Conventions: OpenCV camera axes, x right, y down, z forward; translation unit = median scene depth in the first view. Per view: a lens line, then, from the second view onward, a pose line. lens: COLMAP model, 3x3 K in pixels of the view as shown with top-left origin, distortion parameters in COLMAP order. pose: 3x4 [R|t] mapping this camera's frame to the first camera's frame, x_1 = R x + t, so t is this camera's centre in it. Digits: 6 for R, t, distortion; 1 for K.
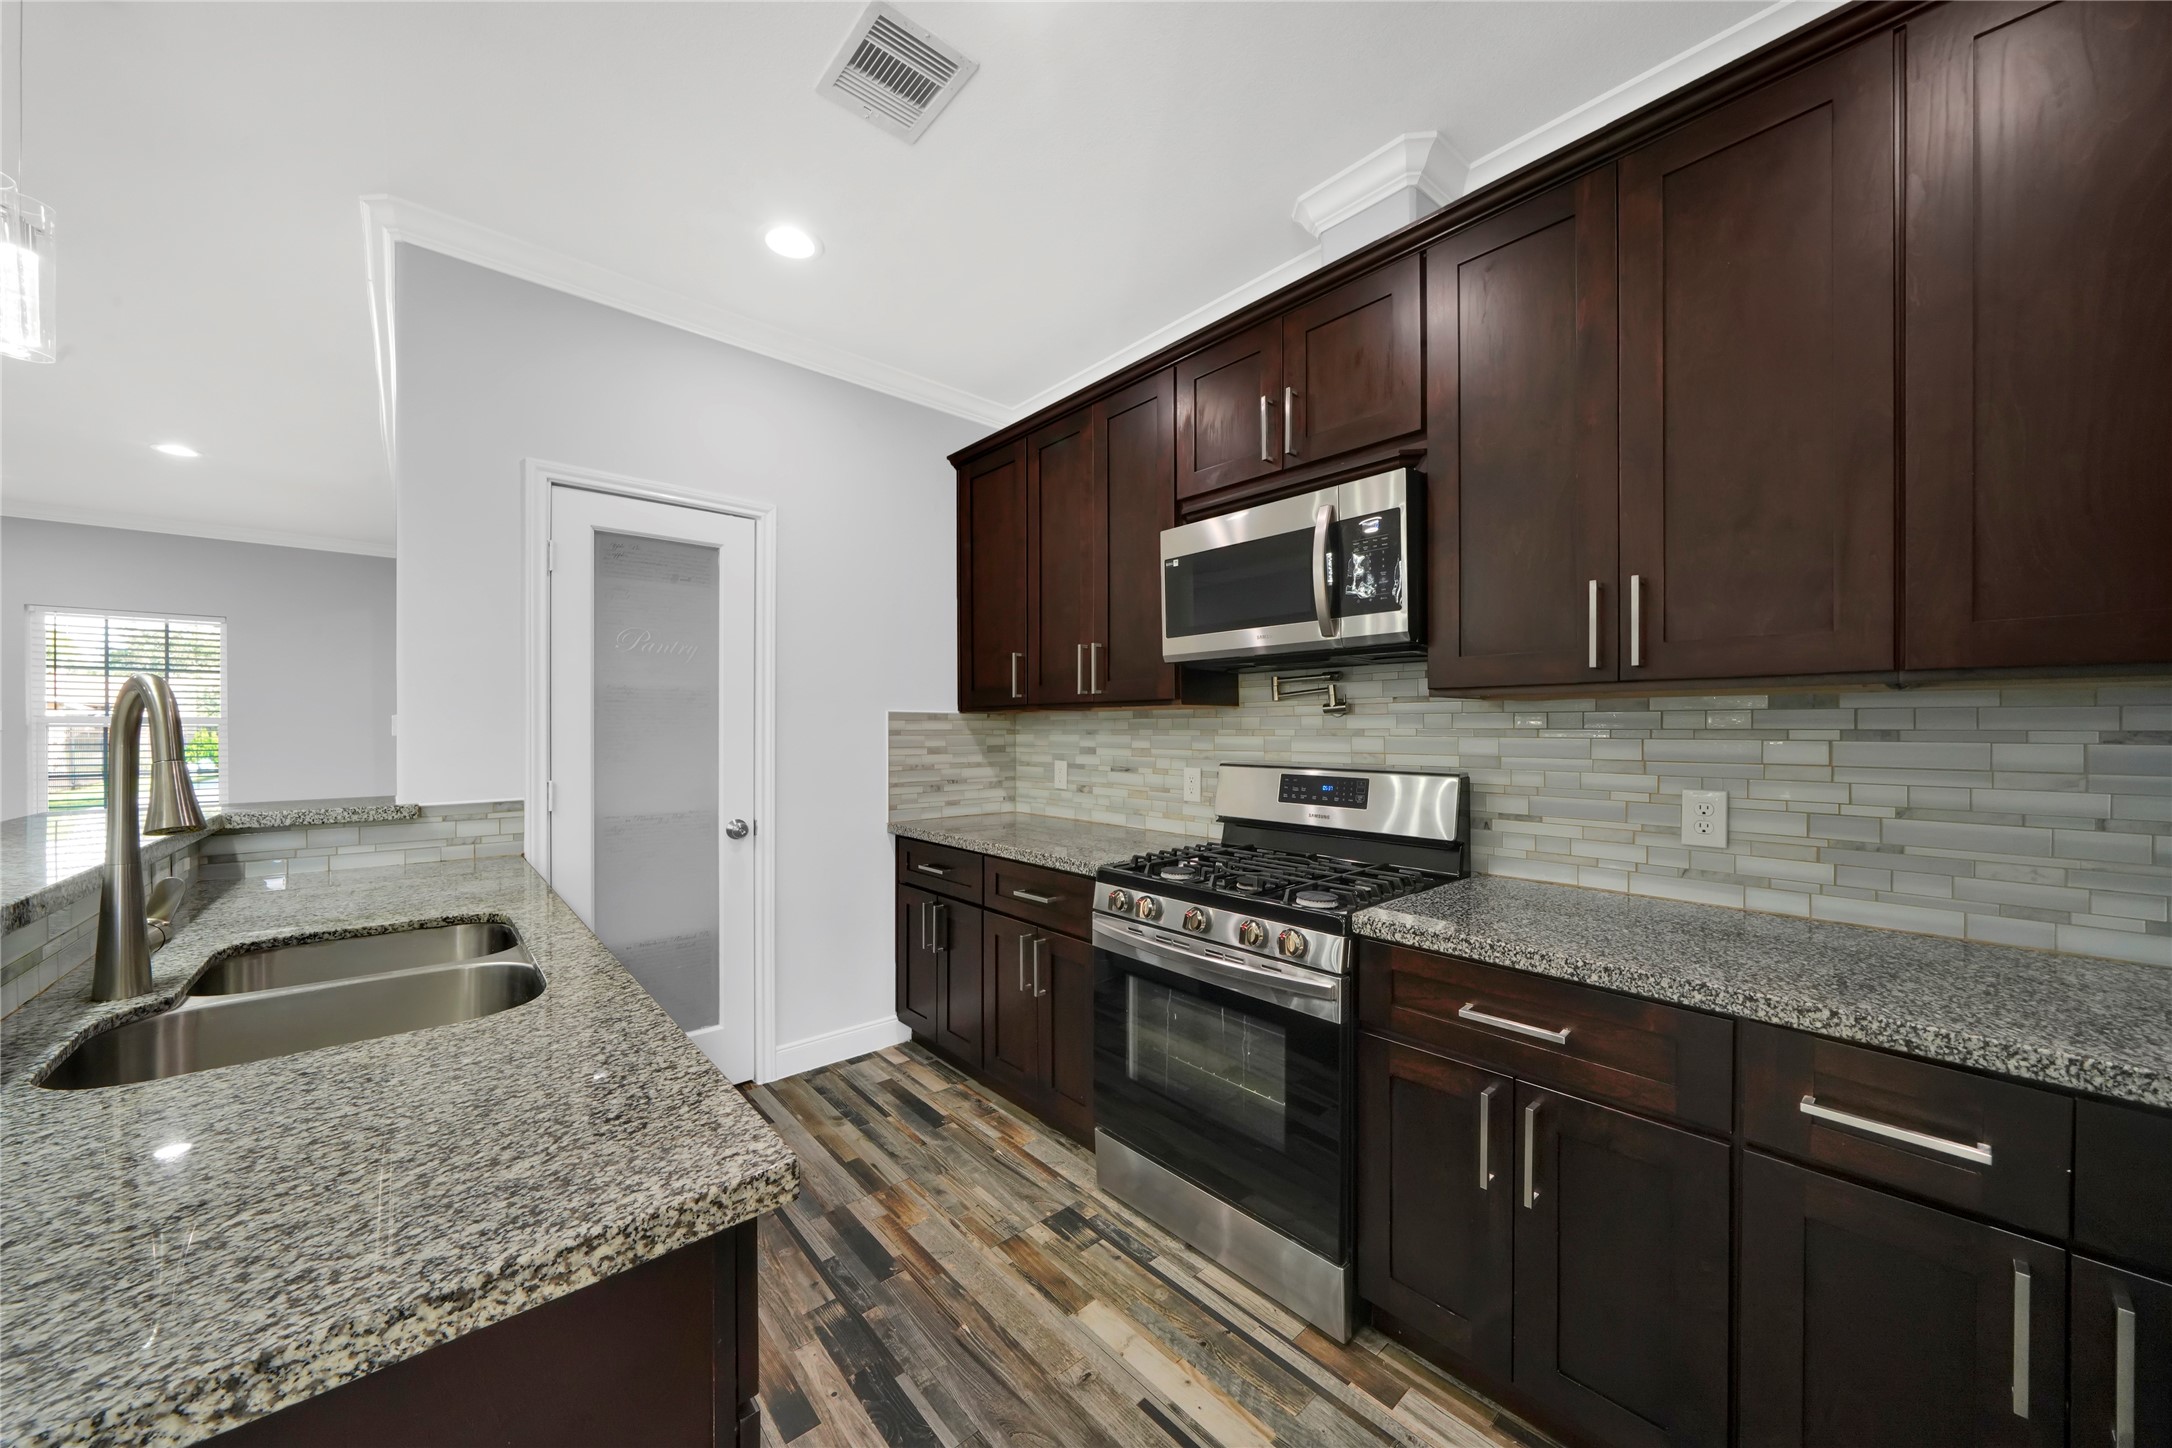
lens RADIAL K [[775.2, 0, 1093.2], [0, 775.2, 731.0], [0, 0, 1]] dist [0.008935, 0.000237]
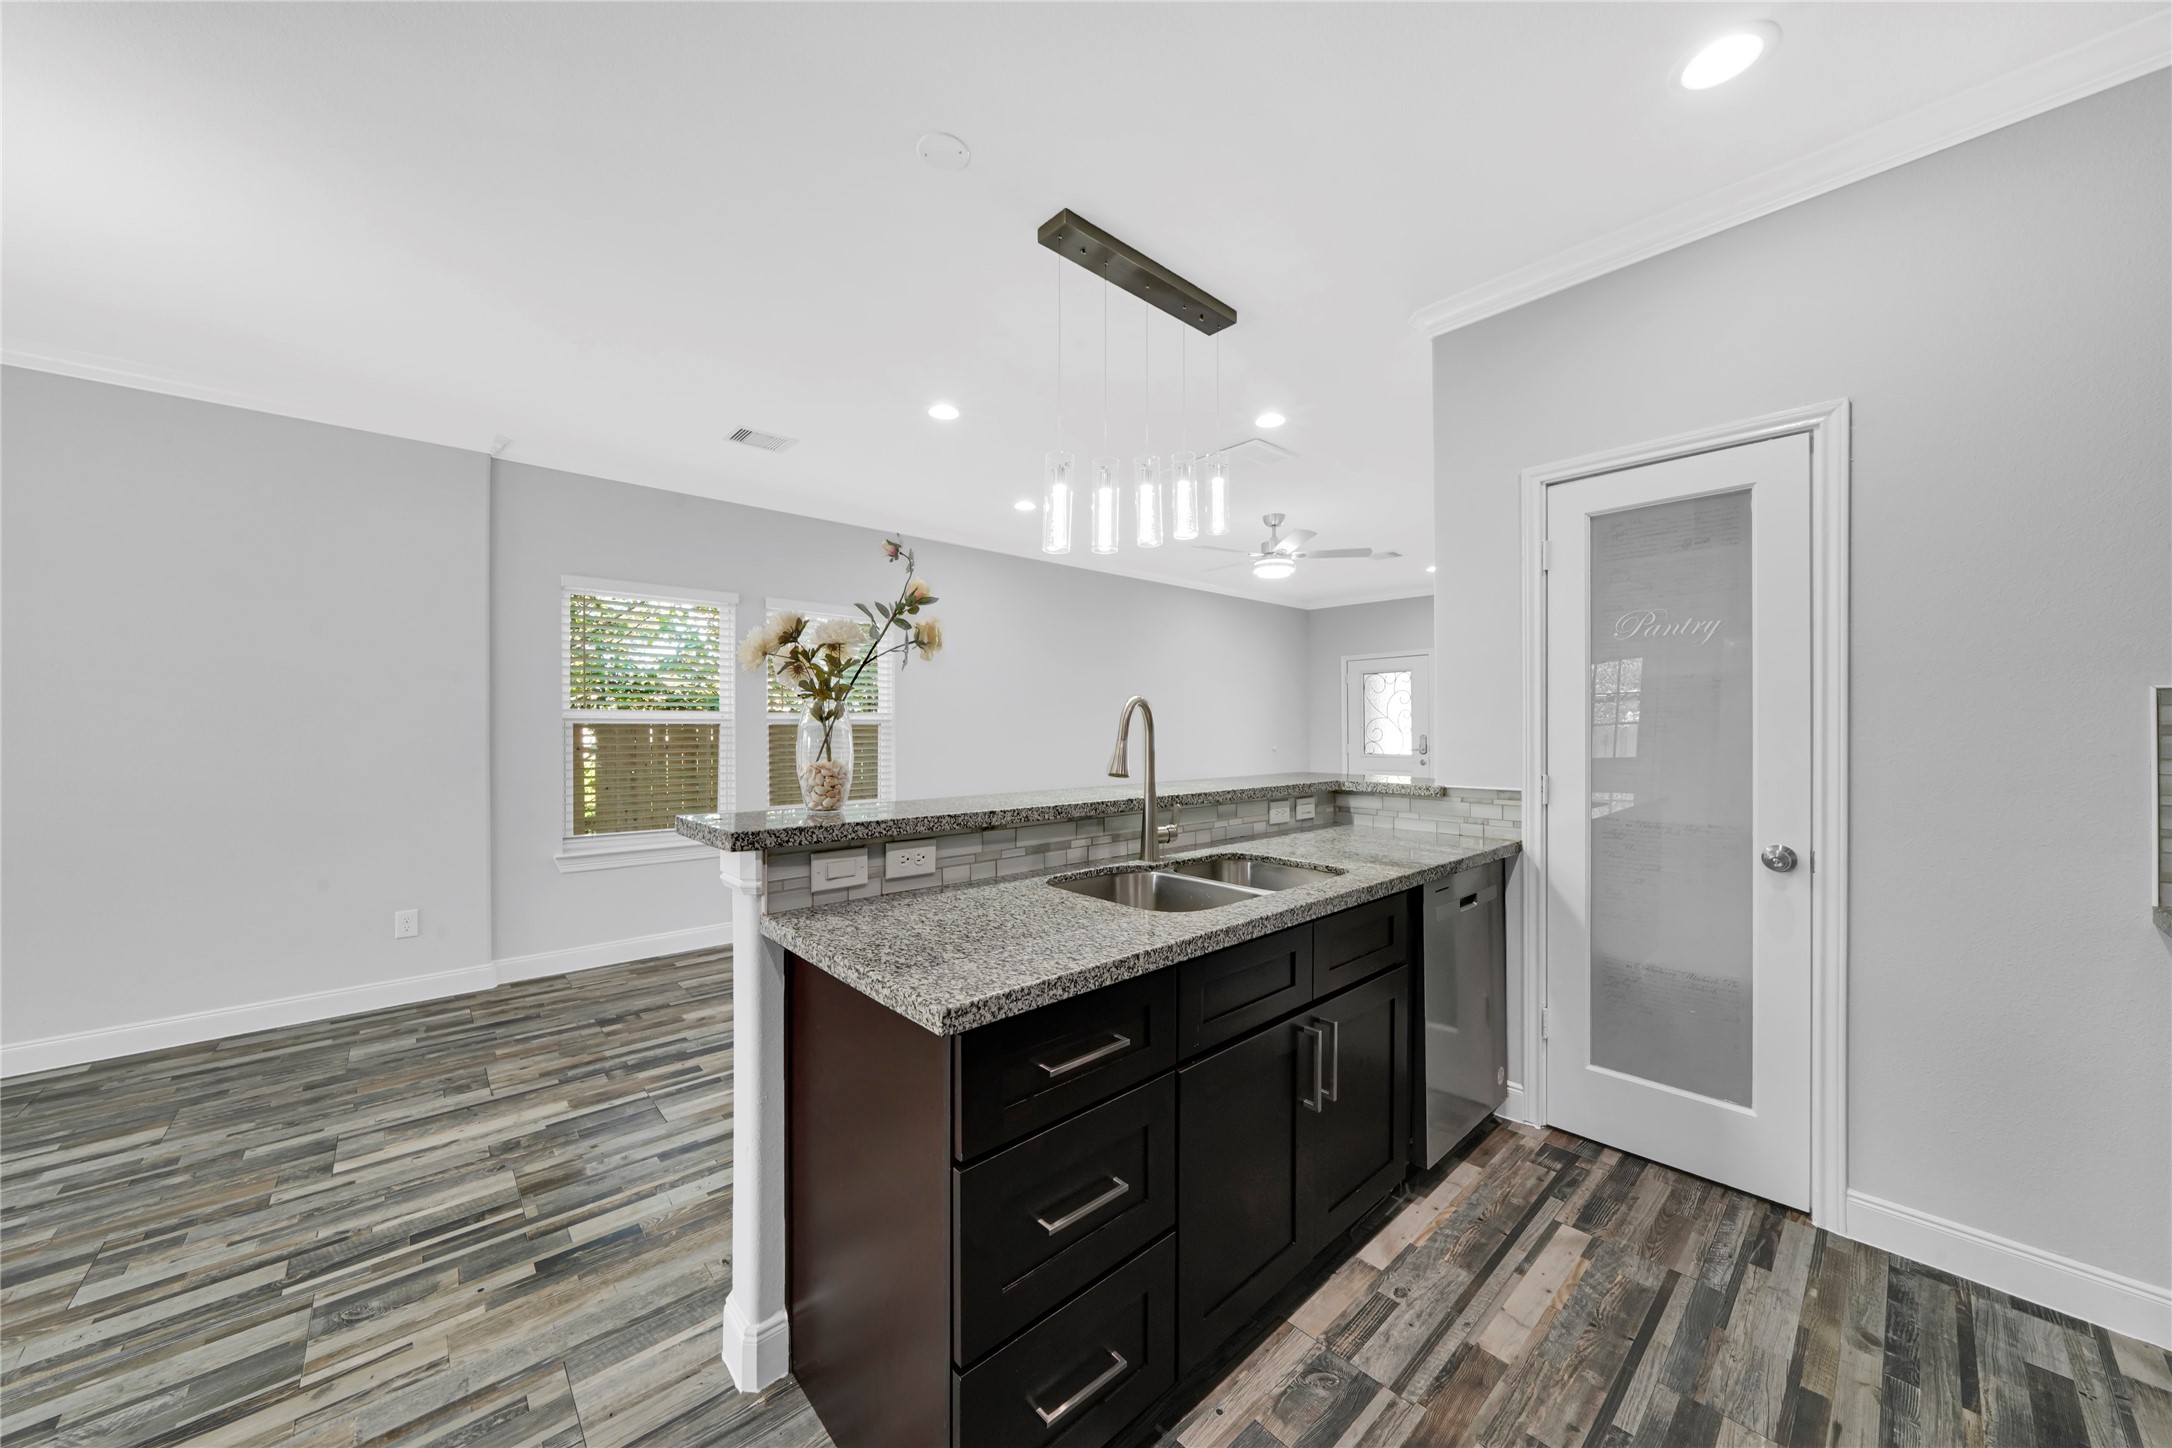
lens RADIAL K [[775.2, 0, 1076.1], [0, 775.2, 725.7], [0, 0, 1]] dist [0.008935, 0.000237]
pose [[0.016834, -0.004103, -0.999850, 0.458187], [-0.004904, 0.999979, -0.004186, 0.009943], [0.999846, 0.004974, 0.016813, 0.521625]]
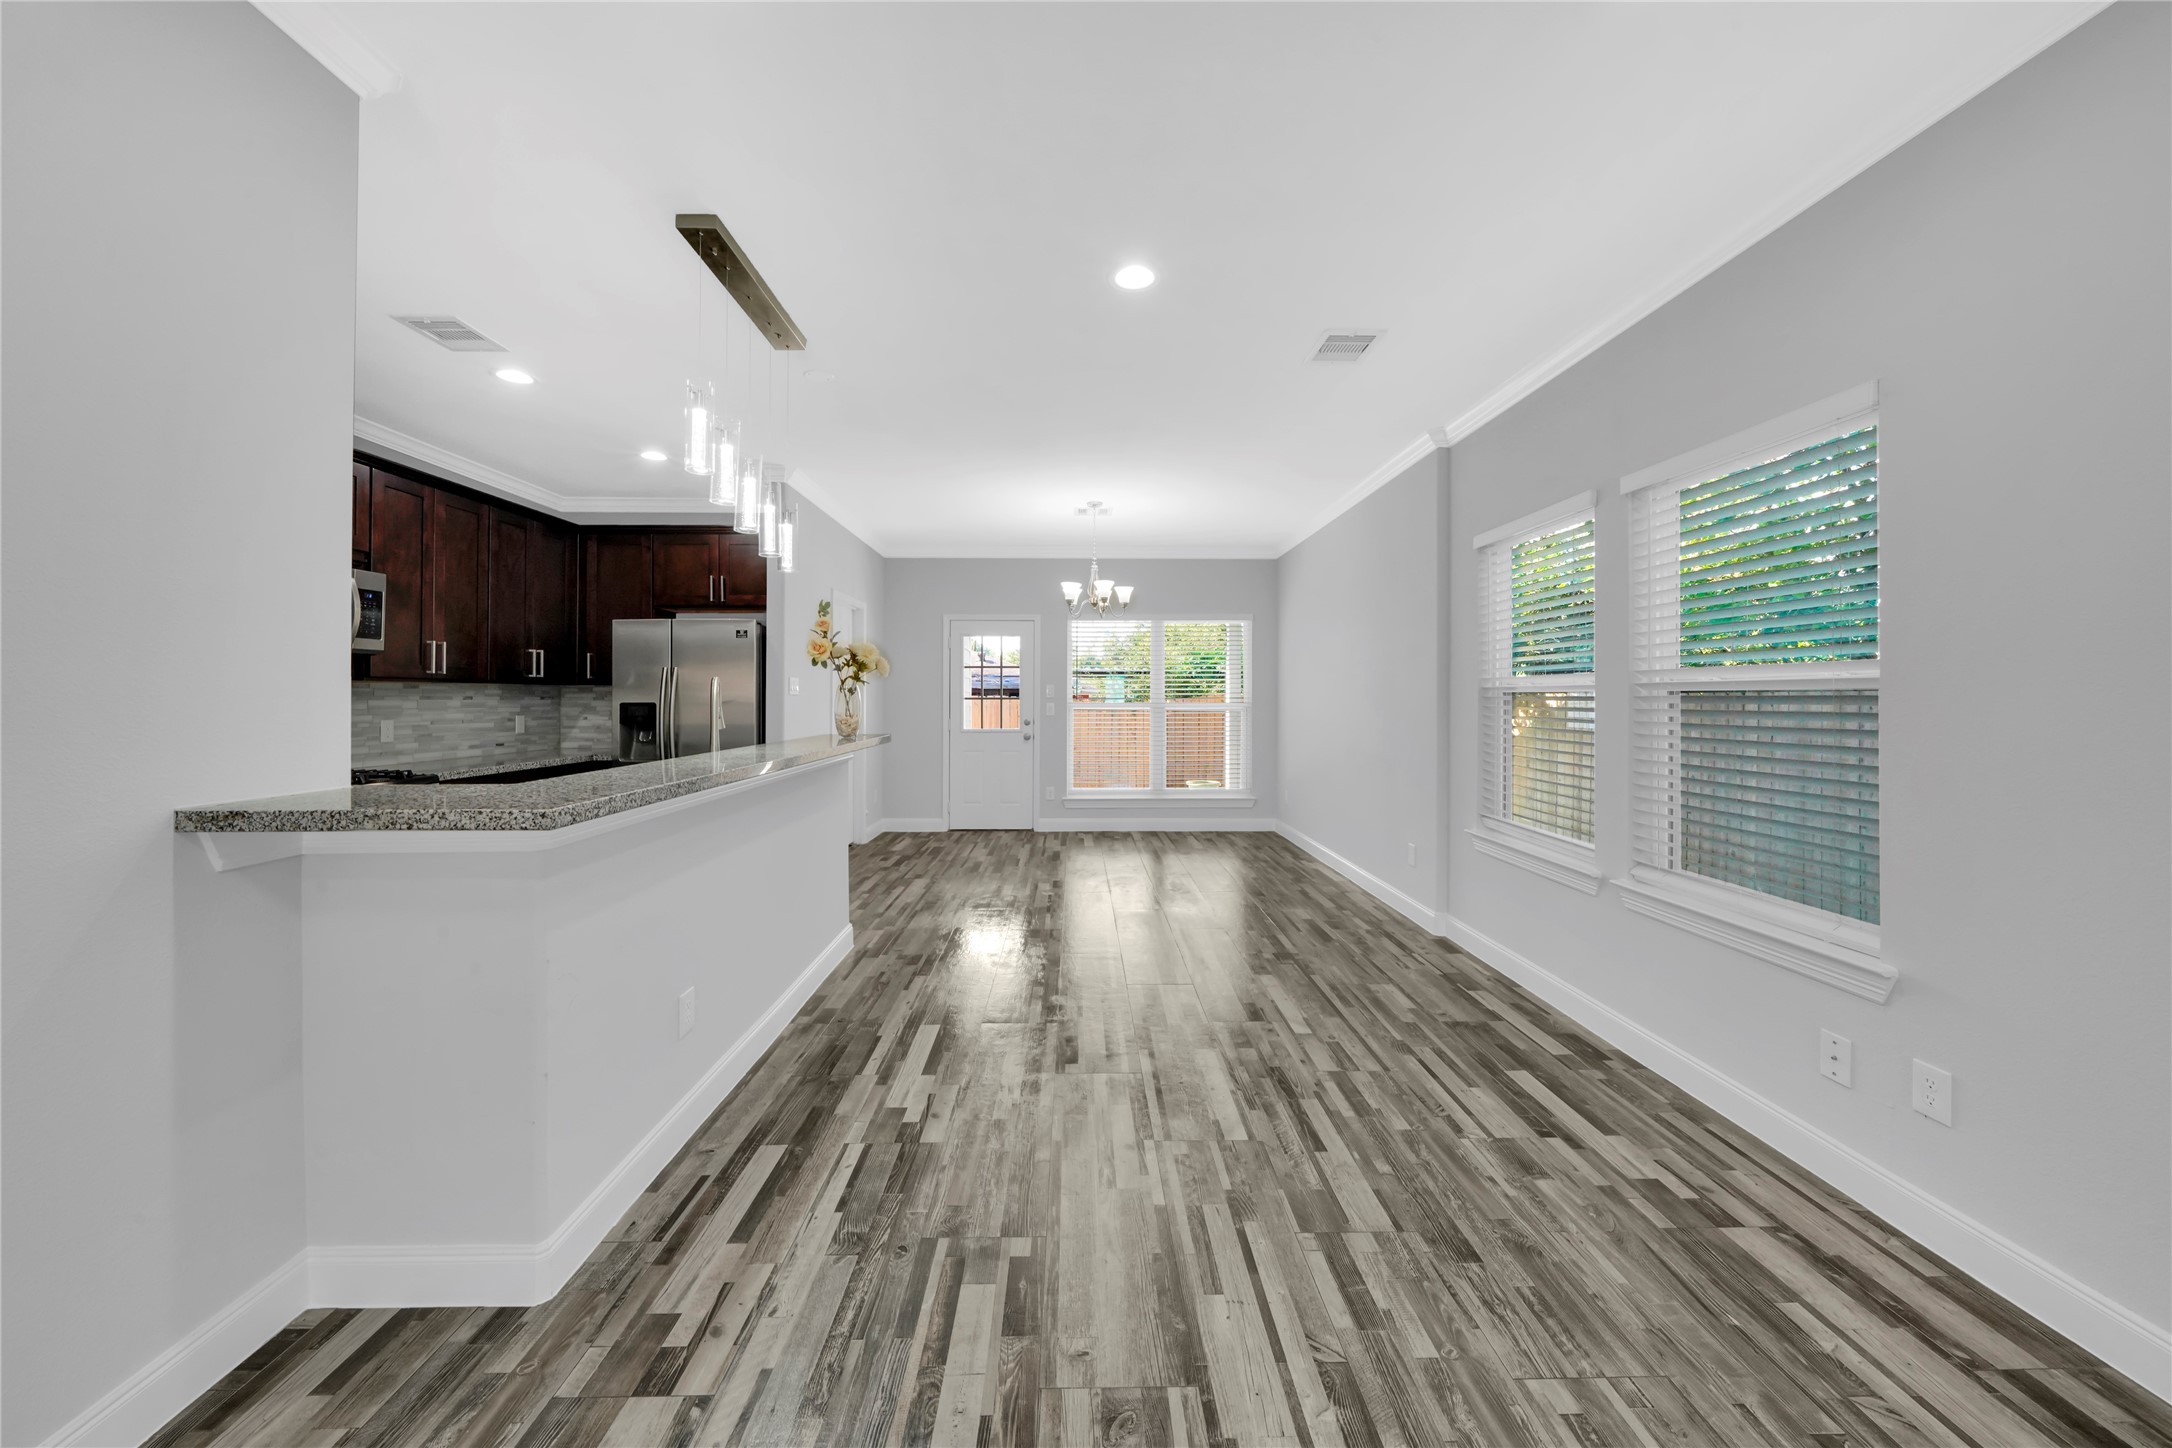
lens RADIAL K [[775.2, 0, 1090.3], [0, 775.2, 695.7], [0, 0, 1]] dist [0.008935, 0.000237]
pose [[-0.757606, 0.007844, 0.652665, -1.890592], [0.012216, 0.999923, 0.002163, 0.013731], [-0.652598, 0.009611, -0.757644, 1.036241]]
